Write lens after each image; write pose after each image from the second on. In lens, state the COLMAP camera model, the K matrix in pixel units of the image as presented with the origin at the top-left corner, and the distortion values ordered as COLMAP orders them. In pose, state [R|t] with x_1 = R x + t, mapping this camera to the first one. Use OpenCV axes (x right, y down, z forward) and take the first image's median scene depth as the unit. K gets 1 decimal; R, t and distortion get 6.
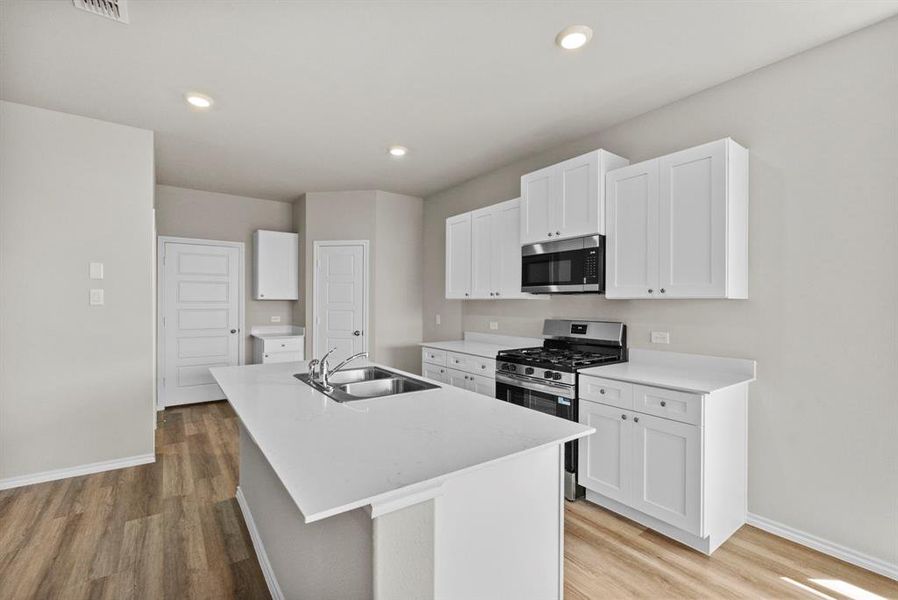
lens RADIAL K [[395.6, 0, 451.2], [0, 395.6, 301.9], [0, 0, 1]] dist [-0.007549, 0.000351]
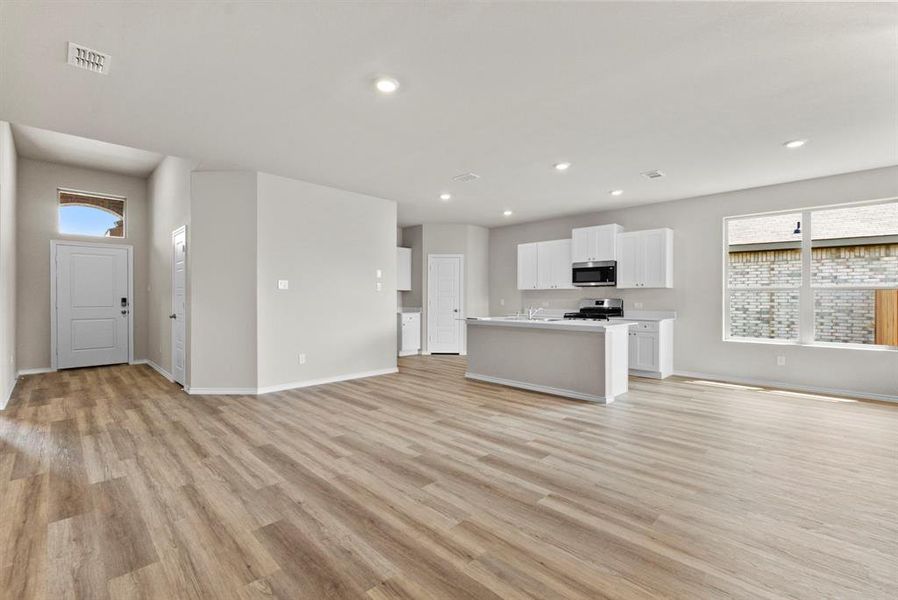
lens RADIAL K [[395.6, 0, 451.2], [0, 395.6, 301.9], [0, 0, 1]] dist [-0.007549, 0.000351]
pose [[0.987109, -0.002818, 0.160027, -0.867531], [0.001356, 0.999956, 0.009246, 0.045268], [-0.160046, -0.008910, 0.987069, -1.047079]]
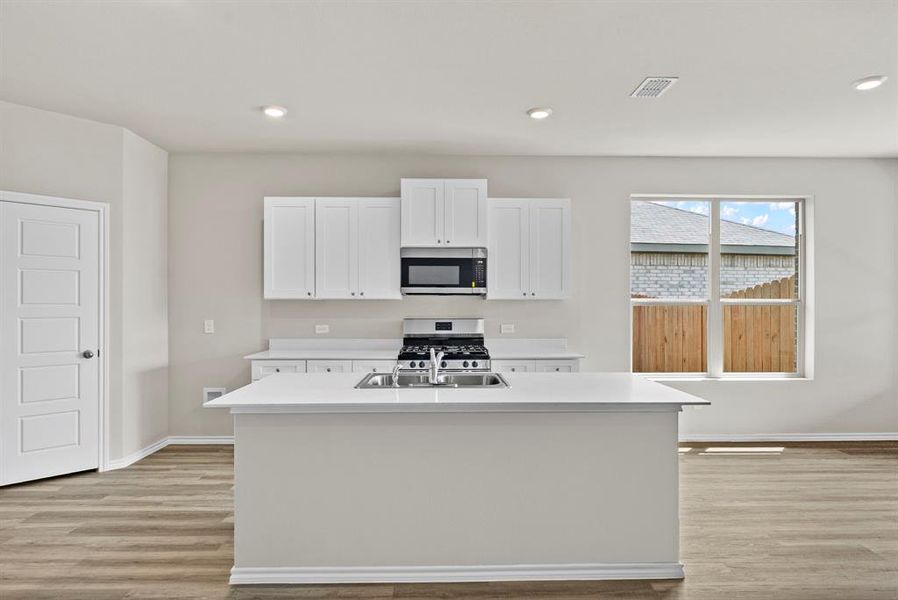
lens RADIAL K [[517.6, 0, 450.0], [0, 517.6, 304.9], [0, 0, 1]] dist [-0.005842, -0.000281]
pose [[0.571254, -0.006961, 0.820744, -0.944867], [0.000443, 0.999967, 0.008172, -0.004126], [-0.820774, -0.004304, 0.571237, 0.147486]]
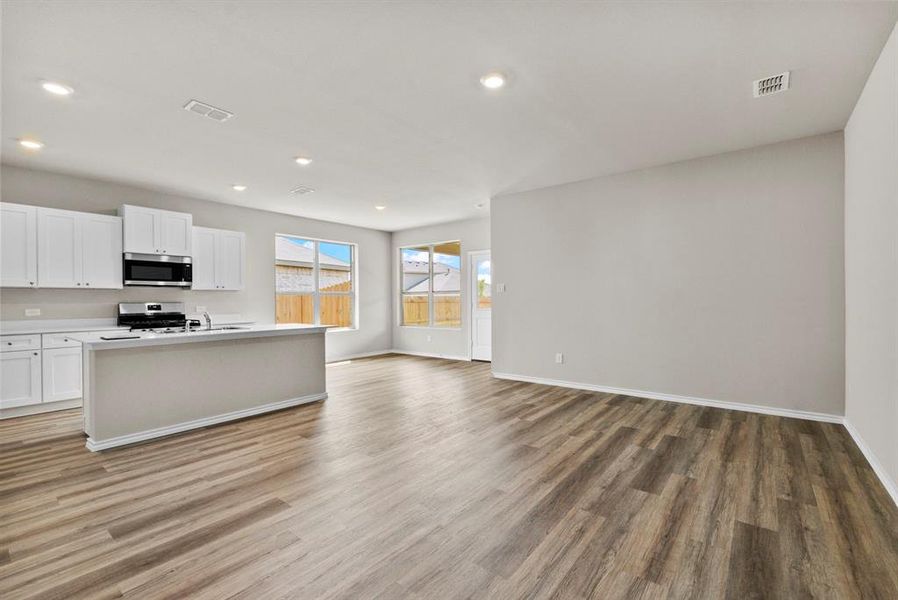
lens RADIAL K [[395.6, 0, 451.2], [0, 395.6, 301.9], [0, 0, 1]] dist [-0.007549, 0.000351]
pose [[-0.271751, -0.005188, 0.962354, -1.731118], [0.006956, 0.999949, 0.007355, 0.044157], [-0.962343, 0.008693, -0.271701, 0.261320]]
